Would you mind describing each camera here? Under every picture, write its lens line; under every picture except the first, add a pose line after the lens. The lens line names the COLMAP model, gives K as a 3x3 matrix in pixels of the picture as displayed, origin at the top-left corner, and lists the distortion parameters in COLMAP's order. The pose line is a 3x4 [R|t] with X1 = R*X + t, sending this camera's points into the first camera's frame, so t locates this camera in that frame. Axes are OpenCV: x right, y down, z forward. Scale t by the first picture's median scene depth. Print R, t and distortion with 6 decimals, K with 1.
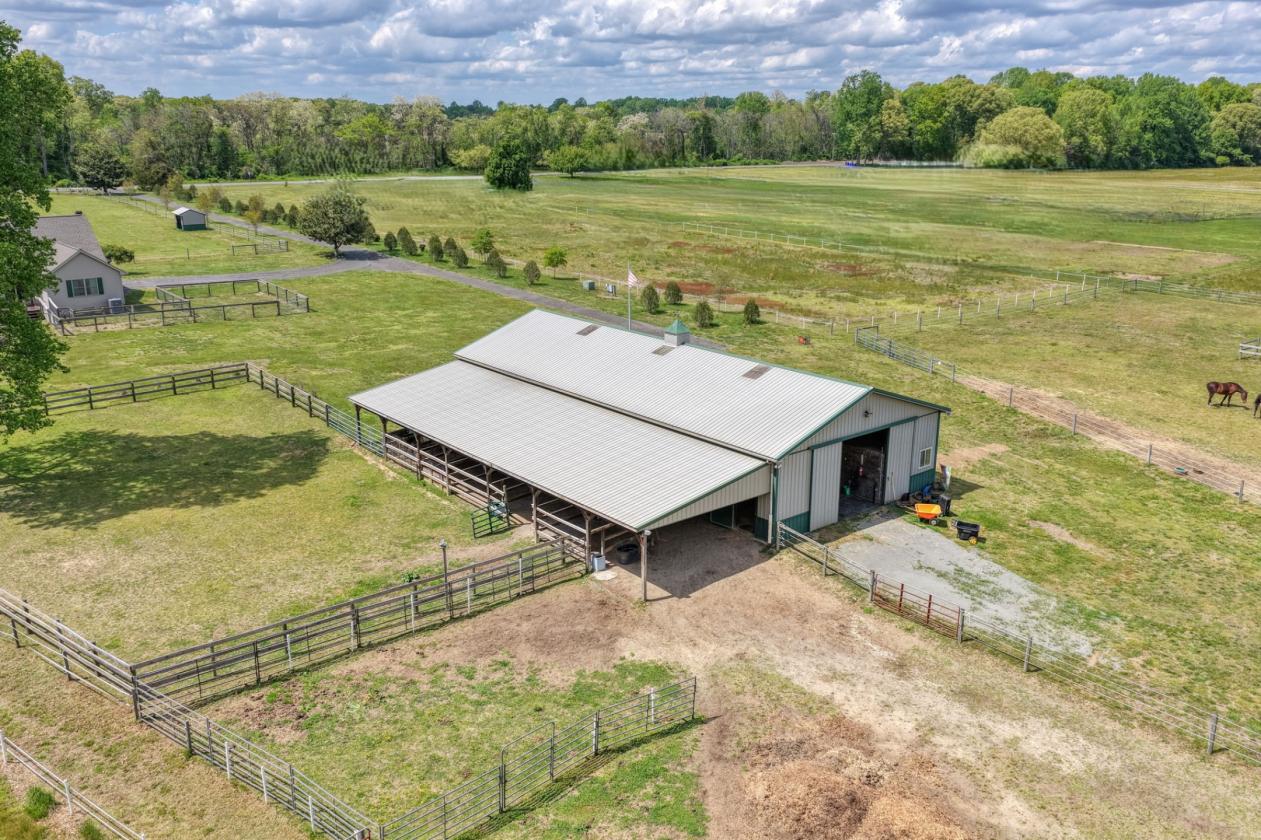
lens RADIAL K [[1049.4, 0, 628.8], [0, 1049.4, 424.2], [0, 0, 1]] dist [0.000743, 0.028879]
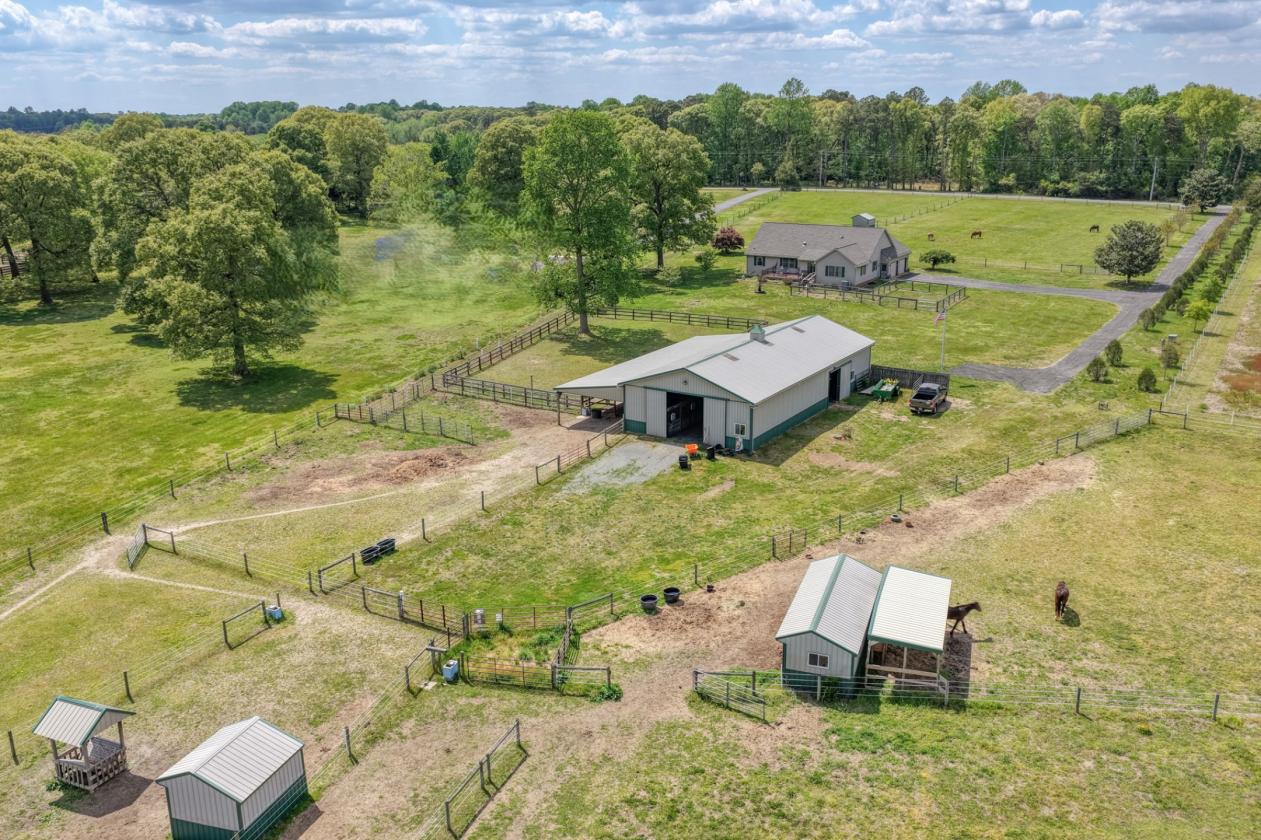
lens RADIAL K [[1049.4, 0, 631.7], [0, 1049.4, 424.9], [0, 0, 1]] dist [0.000743, 0.028879]
pose [[0.309840, 0.267702, -0.912324, 1.985696], [-0.260127, 0.946802, 0.189475, -0.275428], [0.914513, 0.178613, 0.362993, 0.330353]]
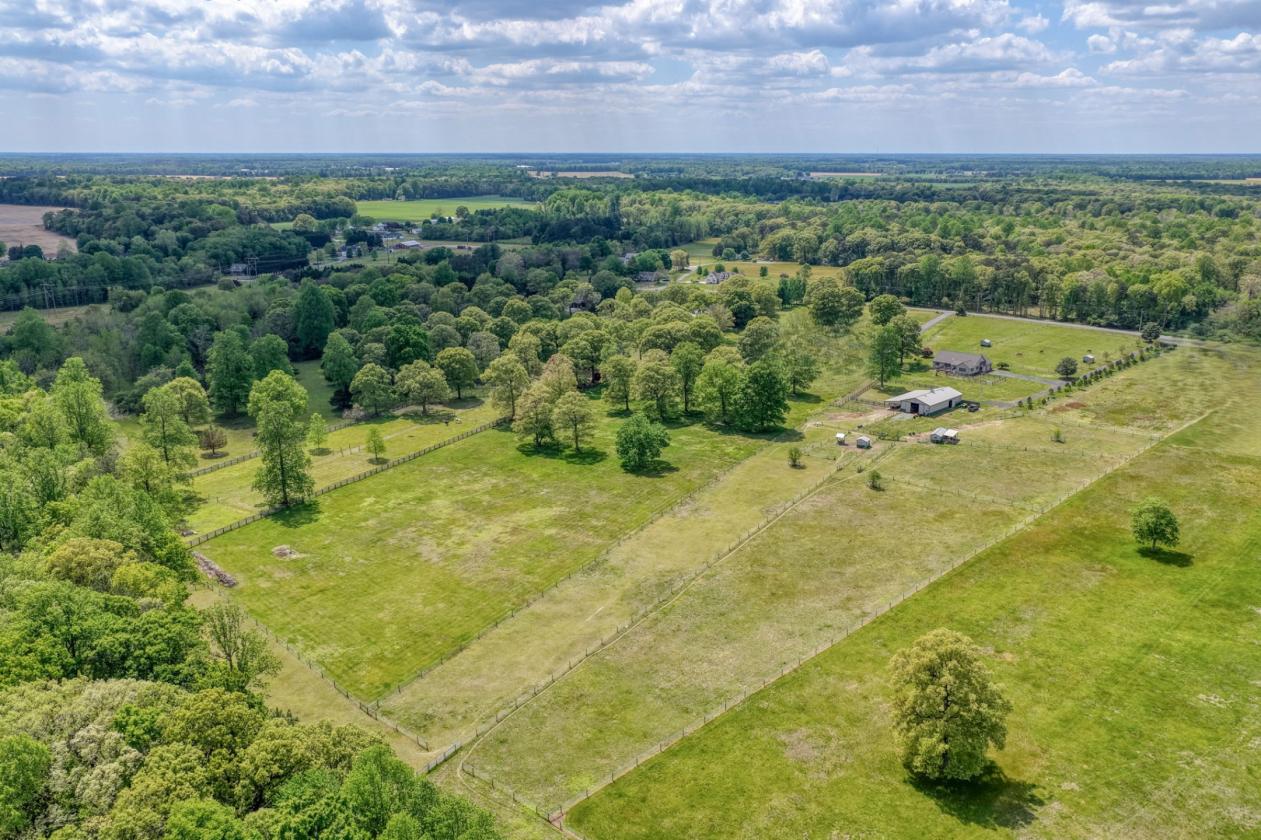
lens RADIAL K [[1049.4, 0, 630.4], [0, 1049.4, 416.5], [0, 0, 1]] dist [0.000743, 0.028879]
pose [[0.127451, 0.245425, -0.961001, 8.667998], [-0.279010, 0.938648, 0.202714, -1.032470], [0.951793, 0.242293, 0.188108, -2.906402]]
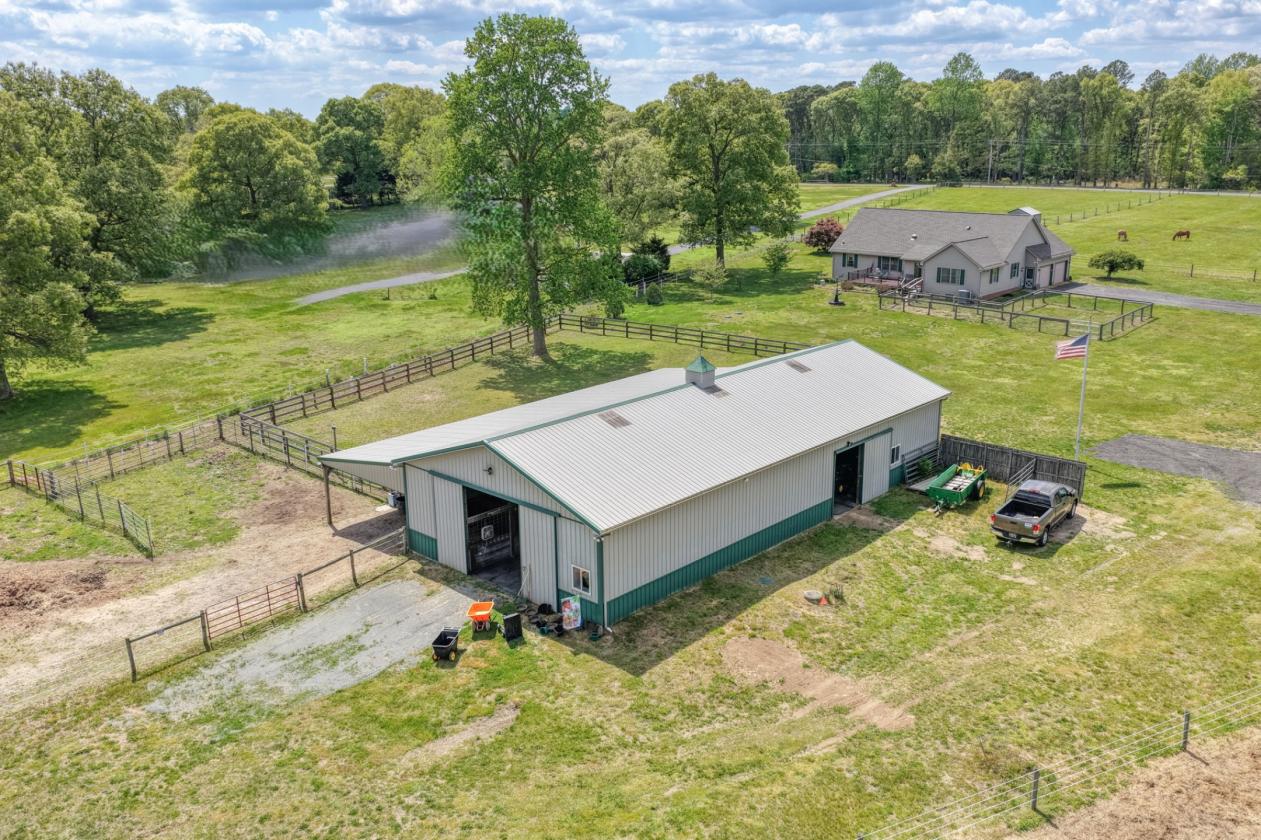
lens RADIAL K [[1049.4, 0, 634.7], [0, 1049.4, 422.8], [0, 0, 1]] dist [0.000743, 0.028879]
pose [[0.139366, 0.265138, -0.954085, 1.150540], [-0.270715, 0.936986, 0.220842, -0.293459], [0.952518, 0.227507, 0.202361, 1.024084]]
